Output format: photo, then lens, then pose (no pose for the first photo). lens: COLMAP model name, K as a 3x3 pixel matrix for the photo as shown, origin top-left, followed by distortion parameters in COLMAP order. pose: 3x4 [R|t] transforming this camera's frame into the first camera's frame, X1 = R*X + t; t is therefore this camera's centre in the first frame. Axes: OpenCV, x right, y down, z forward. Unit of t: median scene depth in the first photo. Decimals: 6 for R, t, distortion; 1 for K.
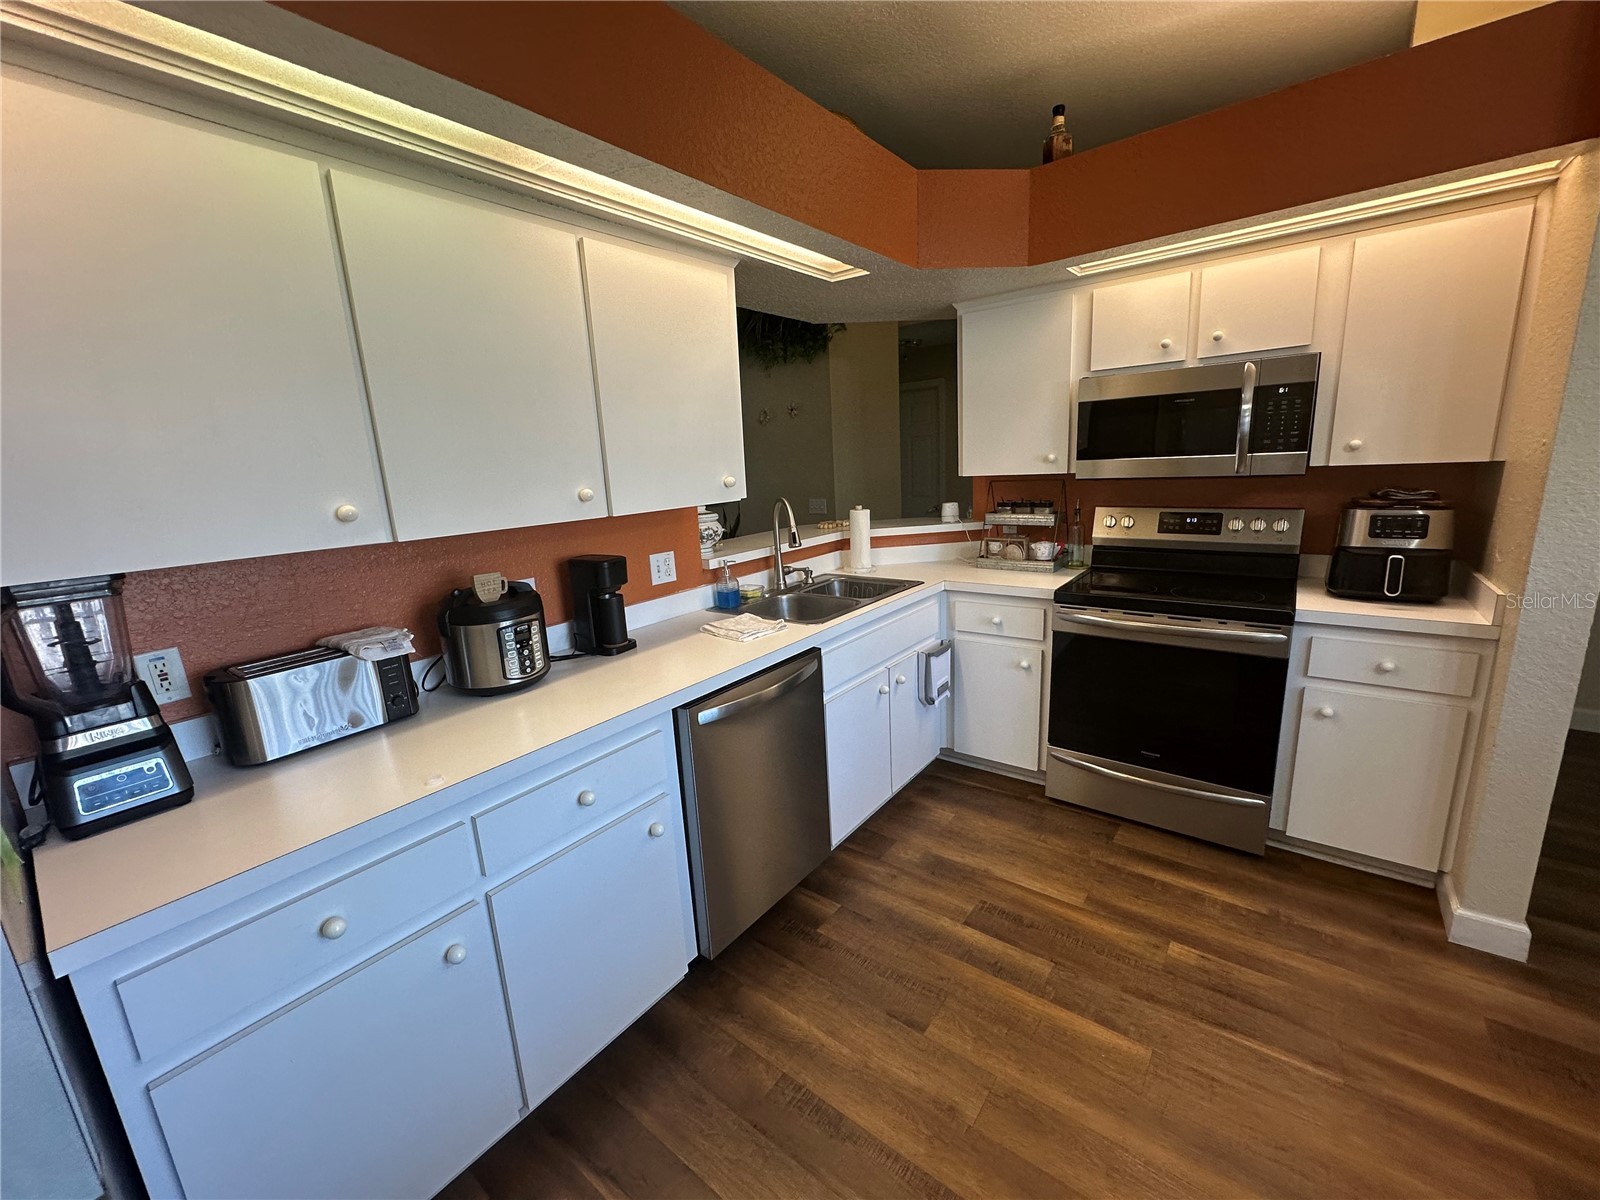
lens RADIAL K [[636.6, 0, 800.0], [0, 636.6, 600.0], [0, 0, 1]] dist [-0.003669, 0.000626]
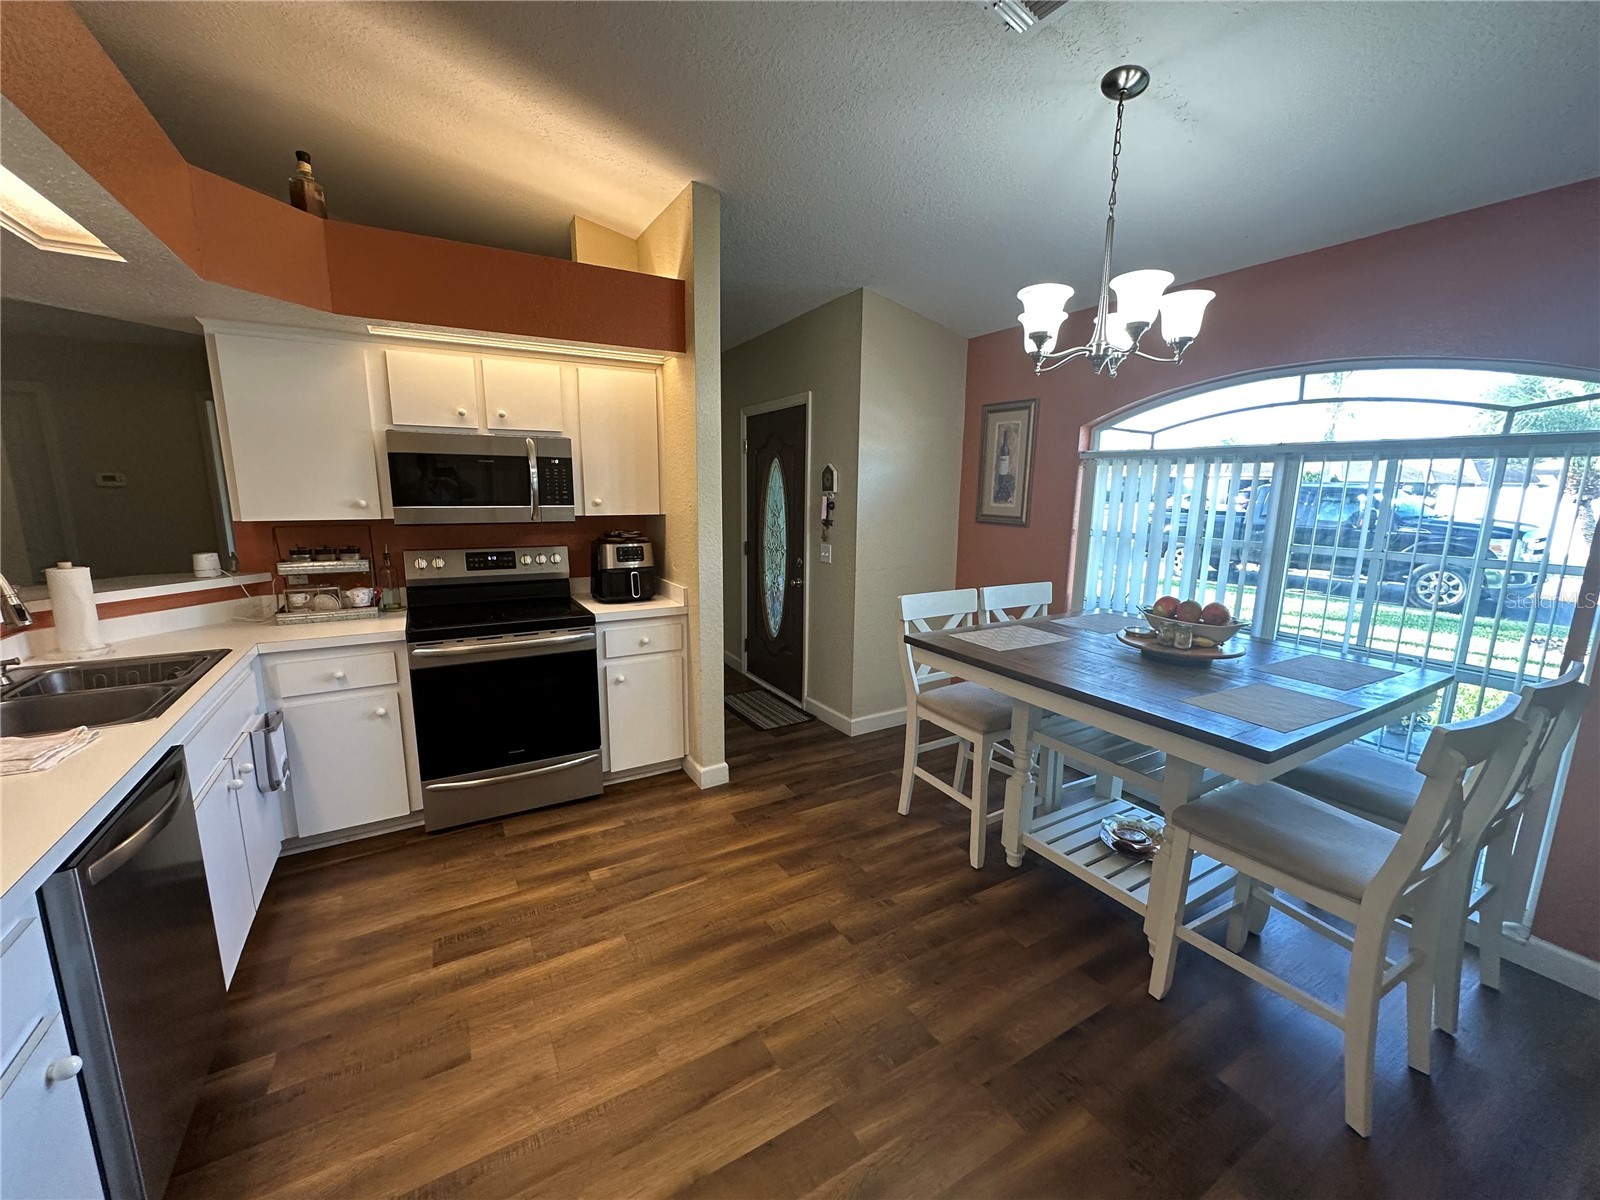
lens RADIAL K [[636.6, 0, 800.0], [0, 636.6, 600.0], [0, 0, 1]] dist [-0.003669, 0.000626]
pose [[0.371653, -0.108469, 0.922013, -0.355388], [0.171847, 0.984026, 0.046495, -0.003191], [-0.912328, 0.141165, 0.384356, 0.013115]]
